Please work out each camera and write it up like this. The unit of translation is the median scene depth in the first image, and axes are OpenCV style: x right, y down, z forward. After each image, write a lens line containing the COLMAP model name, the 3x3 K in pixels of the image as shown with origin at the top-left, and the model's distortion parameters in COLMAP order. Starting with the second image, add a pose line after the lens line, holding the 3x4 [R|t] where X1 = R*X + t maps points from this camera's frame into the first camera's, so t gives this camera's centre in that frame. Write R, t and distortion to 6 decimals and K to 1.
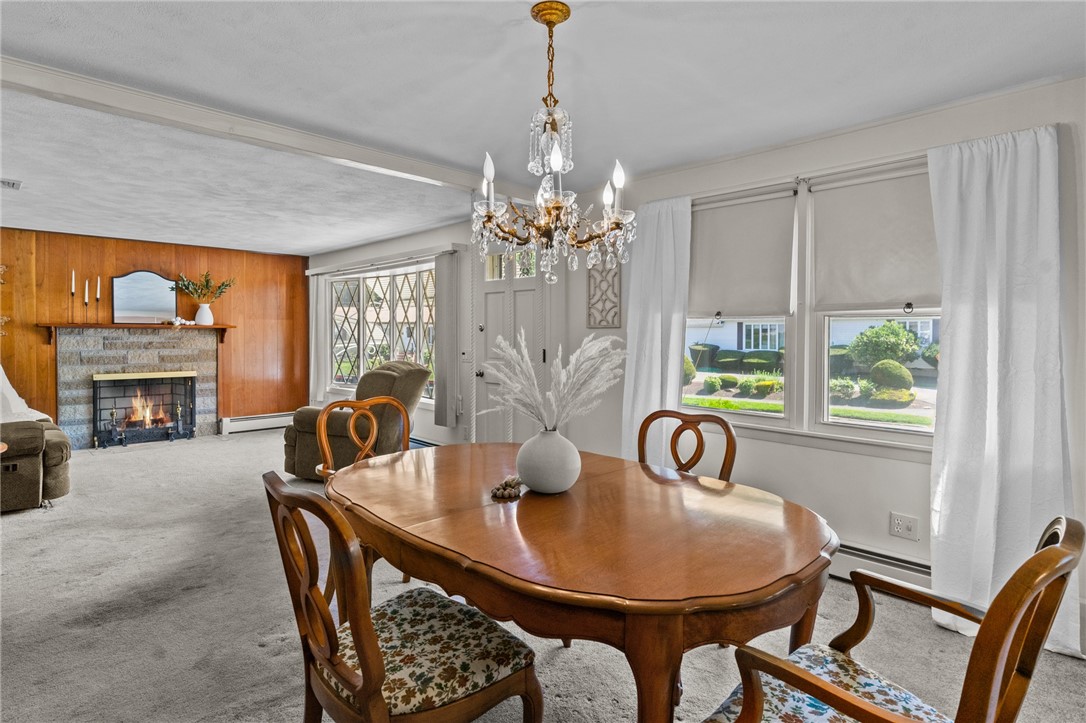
lens RADIAL K [[564.8, 0, 523.1], [0, 564.8, 337.8], [0, 0, 1]] dist [-0.003297, -0.000204]
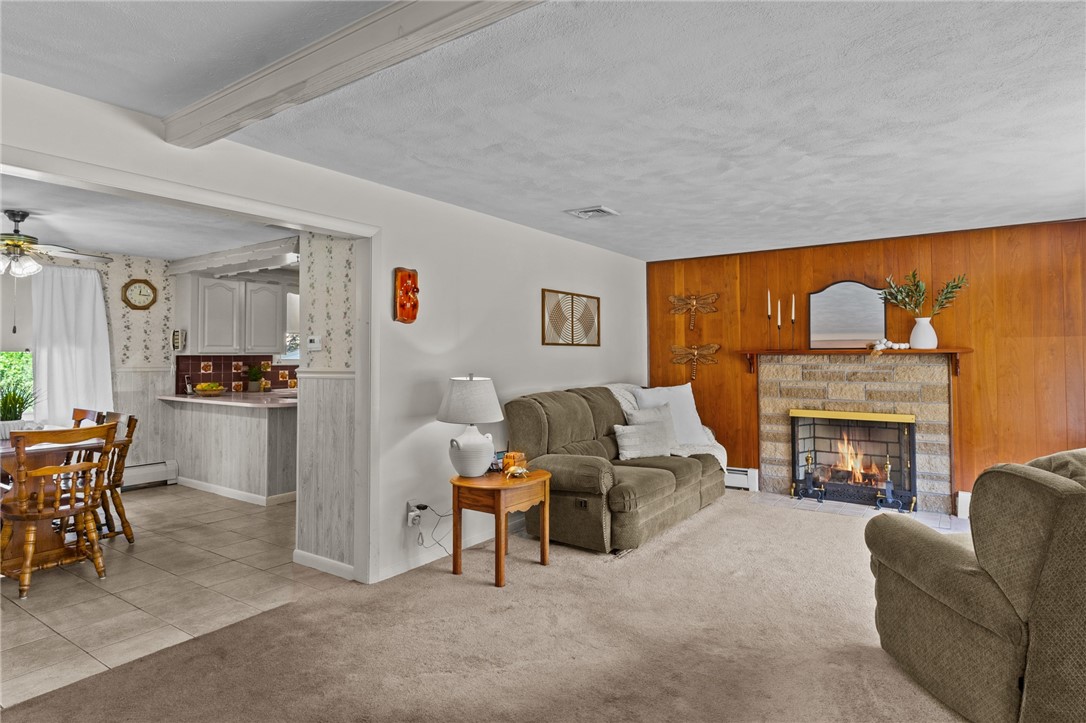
lens RADIAL K [[598.2, 0, 542.8], [0, 598.2, 337.9], [0, 0, 1]] dist [-0.005199, 0.002118]
pose [[0.207988, -0.035459, -0.977489, 0.050339], [-0.002696, 0.999318, -0.036824, -0.008312], [0.978128, 0.010294, 0.207750, 0.436093]]
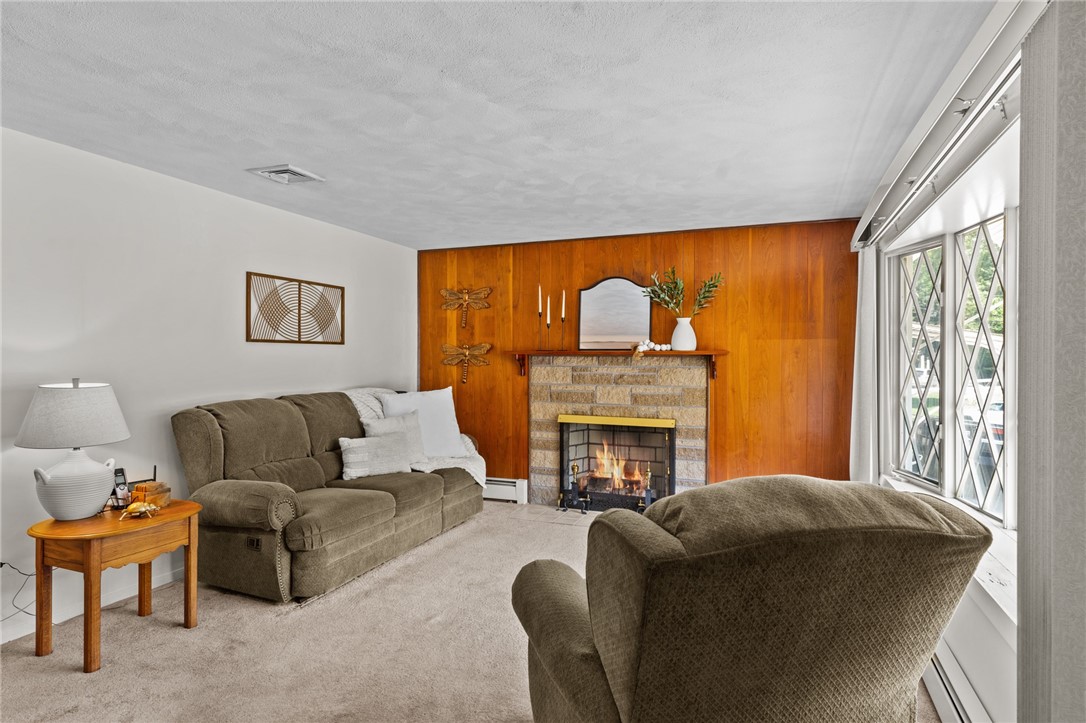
lens RADIAL K [[598.2, 0, 534.7], [0, 598.2, 358.1], [0, 0, 1]] dist [-0.005199, 0.002118]
pose [[0.423088, -0.001506, -0.906087, -0.013527], [-0.007724, 0.999956, -0.005269, -0.009428], [0.906056, 0.009228, 0.423058, 0.603509]]
